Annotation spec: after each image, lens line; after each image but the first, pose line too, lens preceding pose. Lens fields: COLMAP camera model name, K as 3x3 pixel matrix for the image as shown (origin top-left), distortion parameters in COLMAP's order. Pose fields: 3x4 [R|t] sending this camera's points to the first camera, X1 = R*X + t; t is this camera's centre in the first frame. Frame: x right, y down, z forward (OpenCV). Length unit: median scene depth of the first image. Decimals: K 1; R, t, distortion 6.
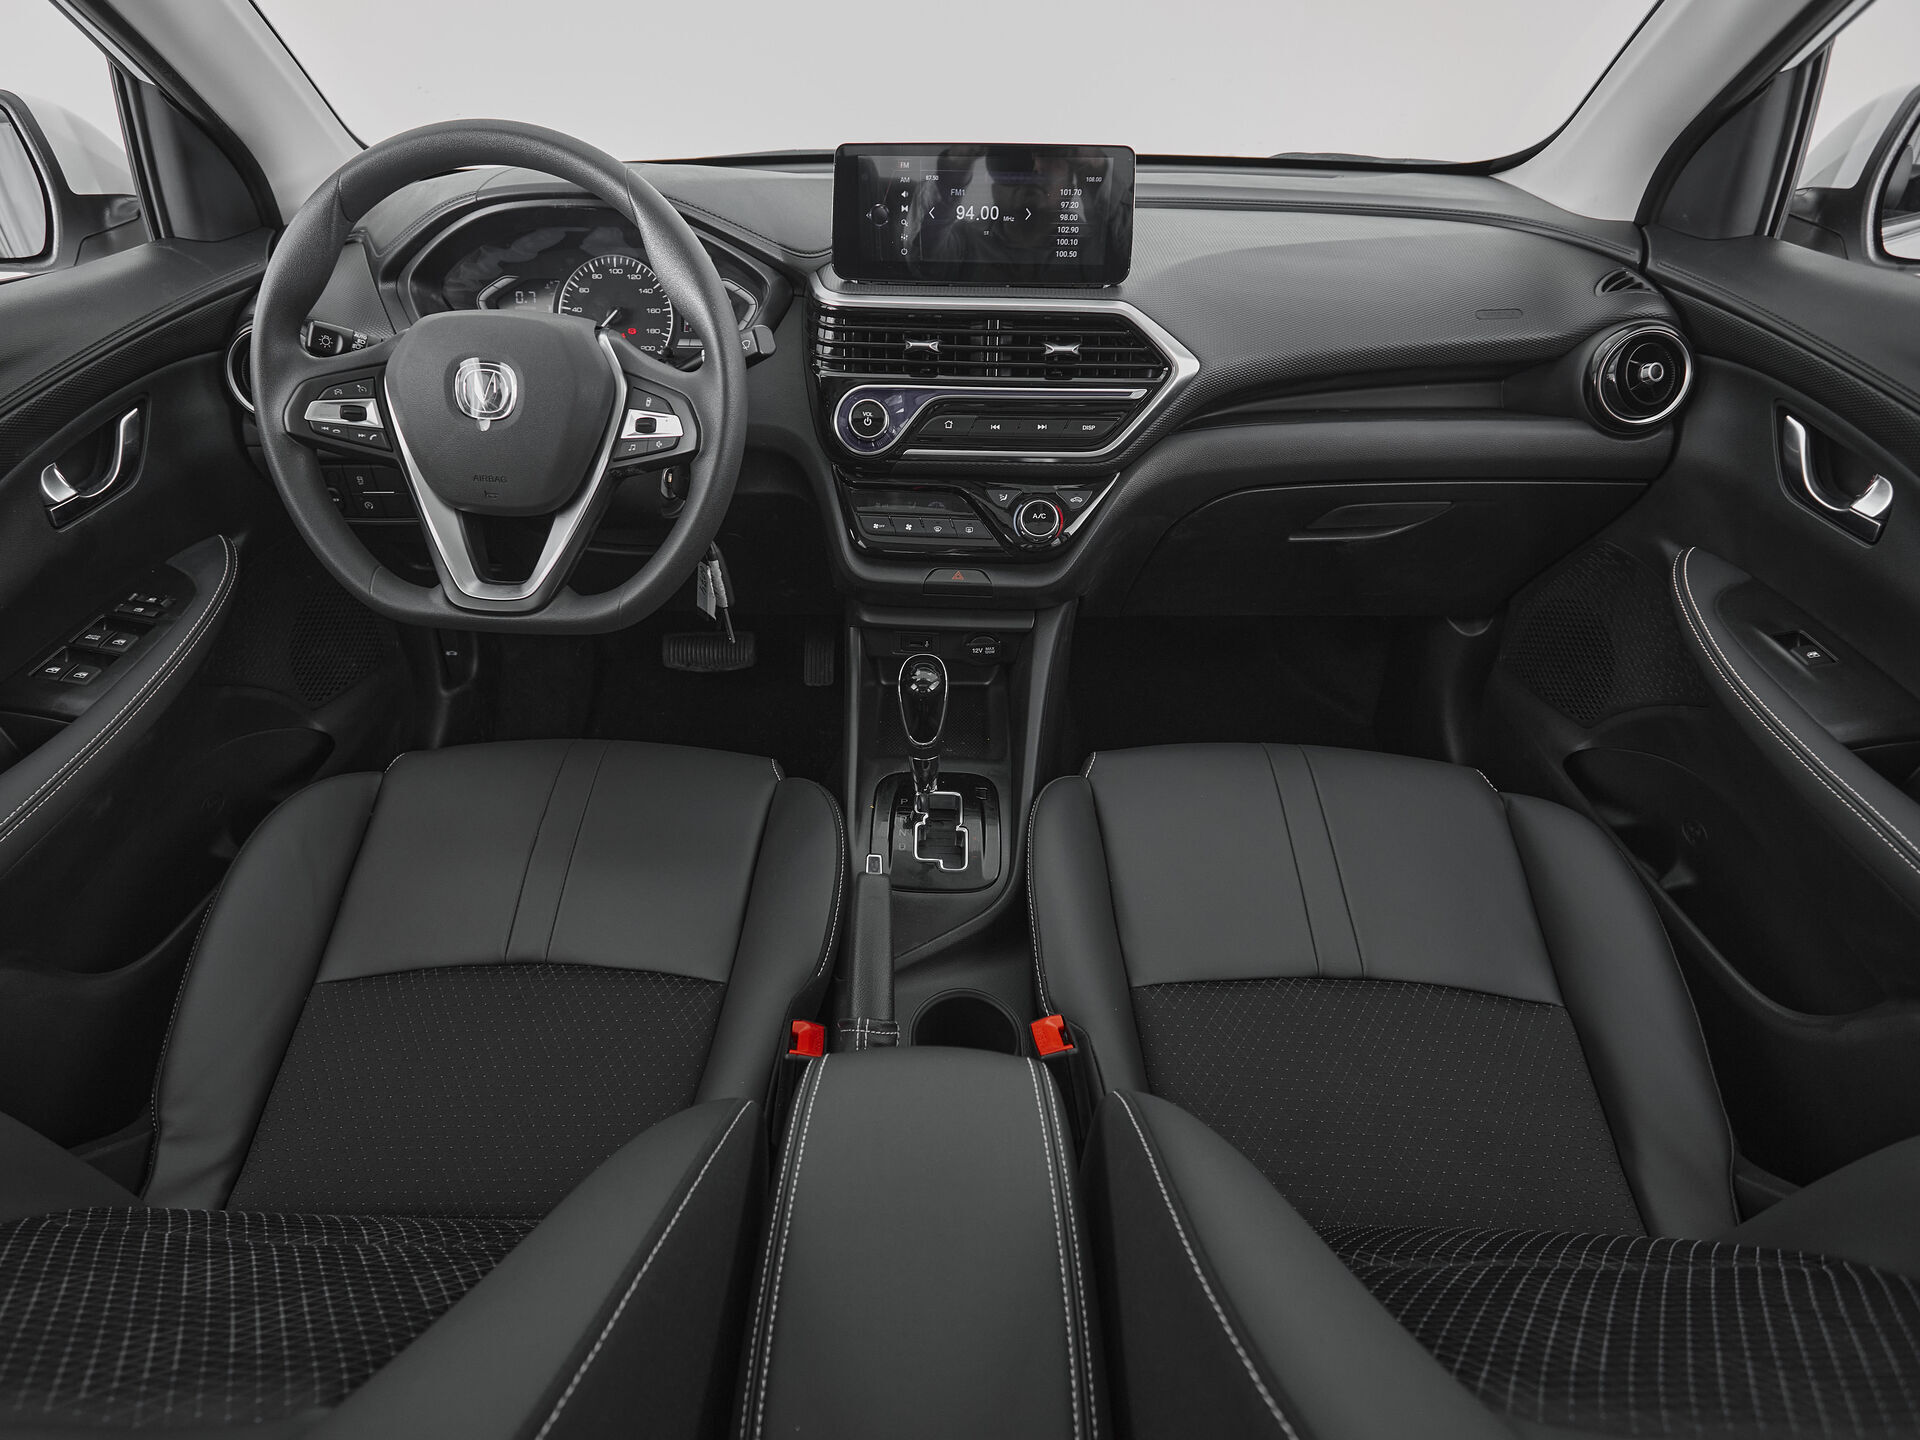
lens RADIAL K [[1035.2, 0, 902.3], [0, 1035.2, 737.2], [0, 0, 1]] dist [0.000674, -0.005268]
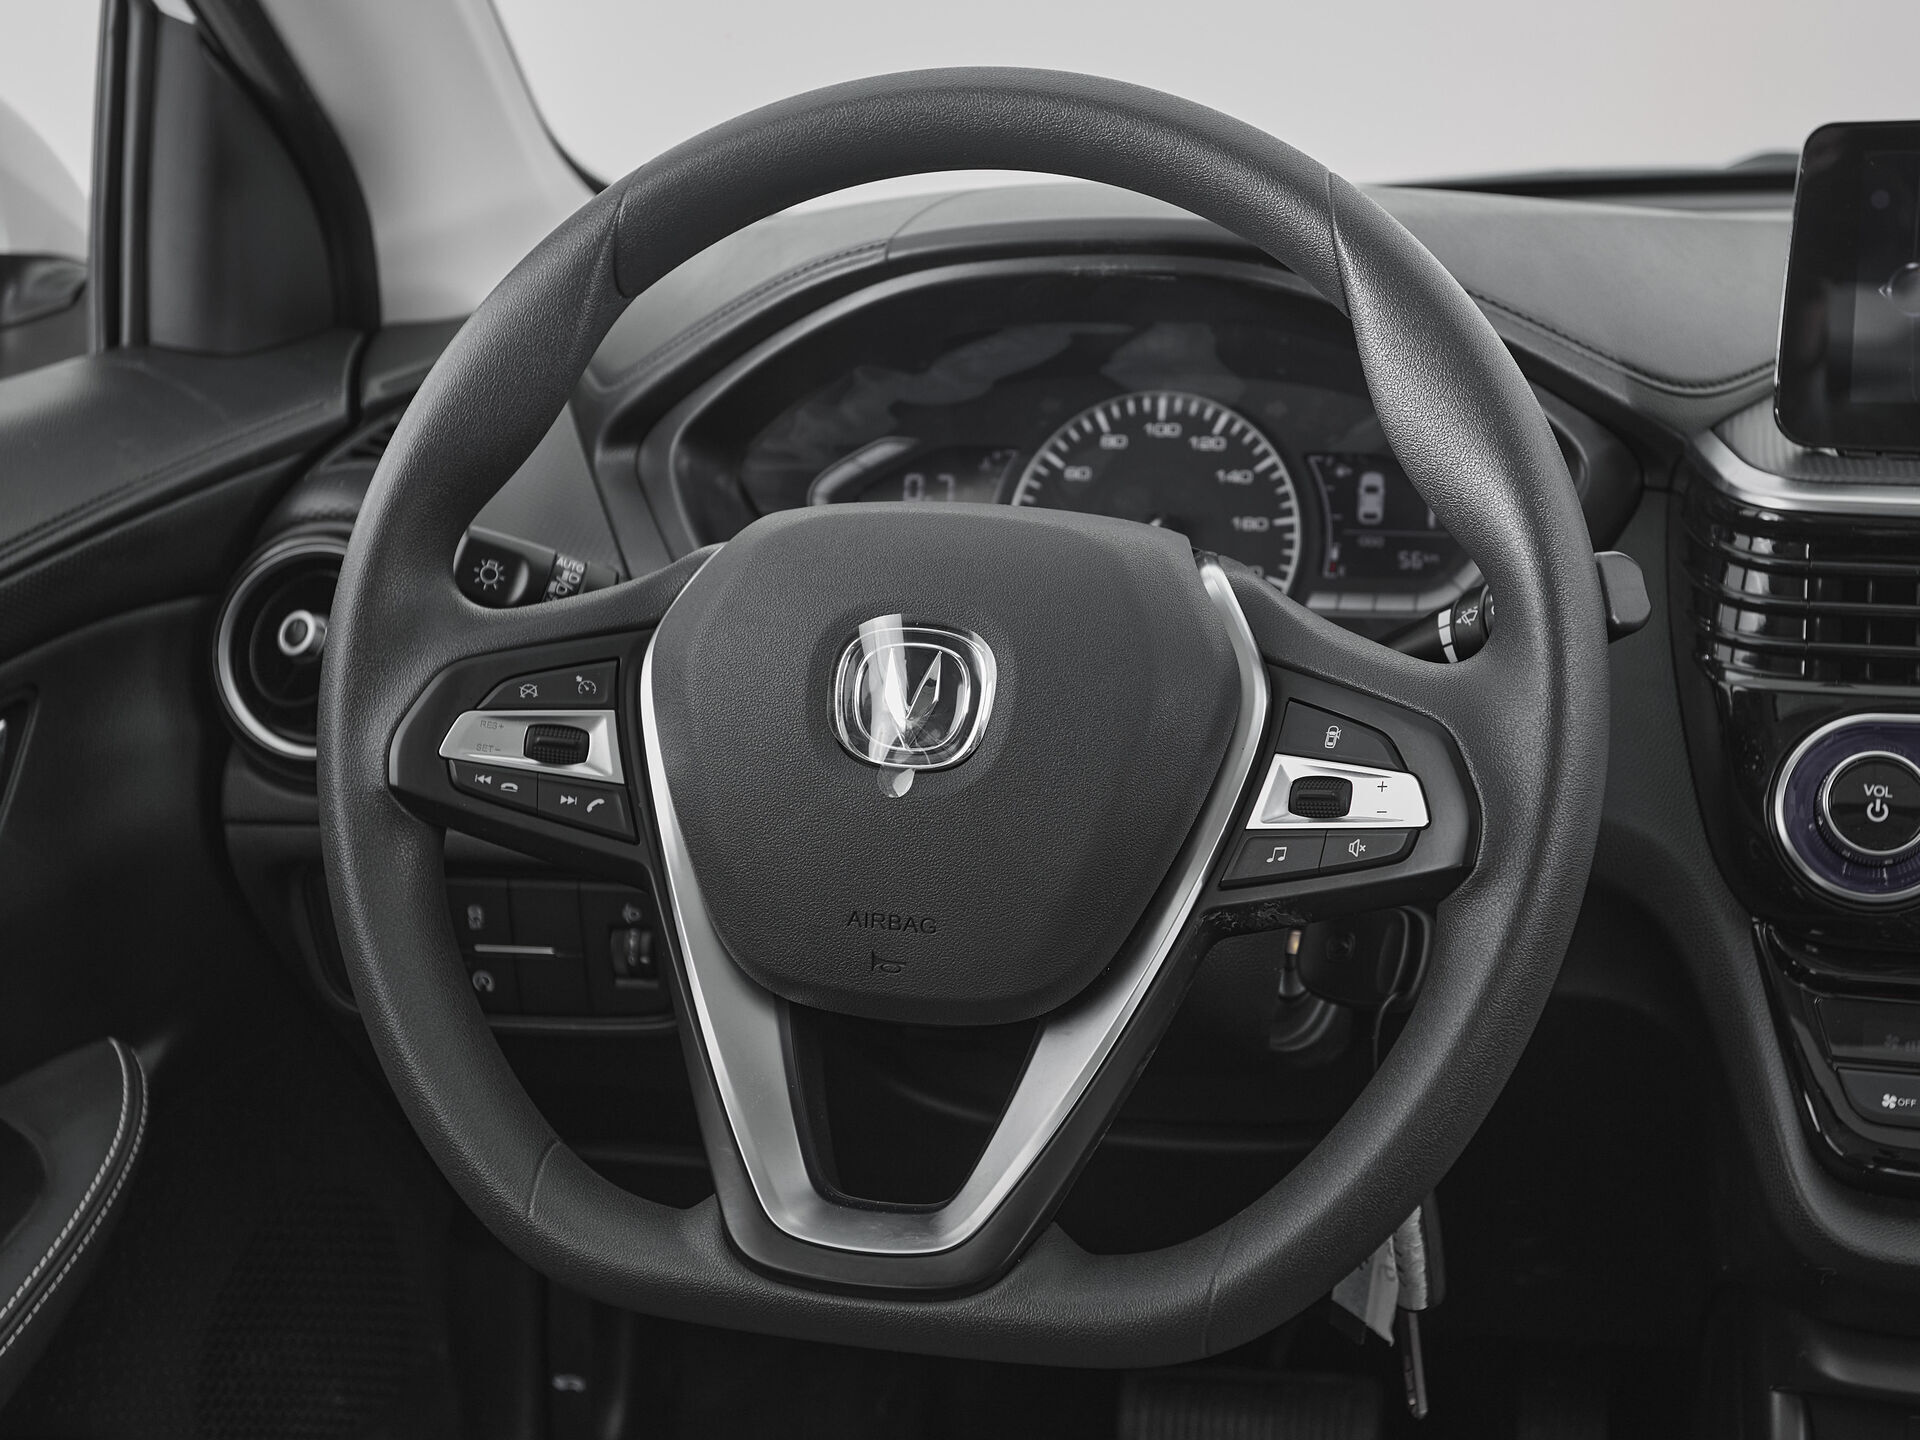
lens RADIAL K [[2744.7, 0, 1062.0], [0, 2744.7, 740.3], [0, 0, 1]] dist [0.023950, 0.000000]
pose [[0.984000, 0.026070, -0.176251, -0.144692], [-0.081542, 0.945448, -0.315402, -0.006193], [0.158413, 0.324728, 0.932447, 0.065697]]
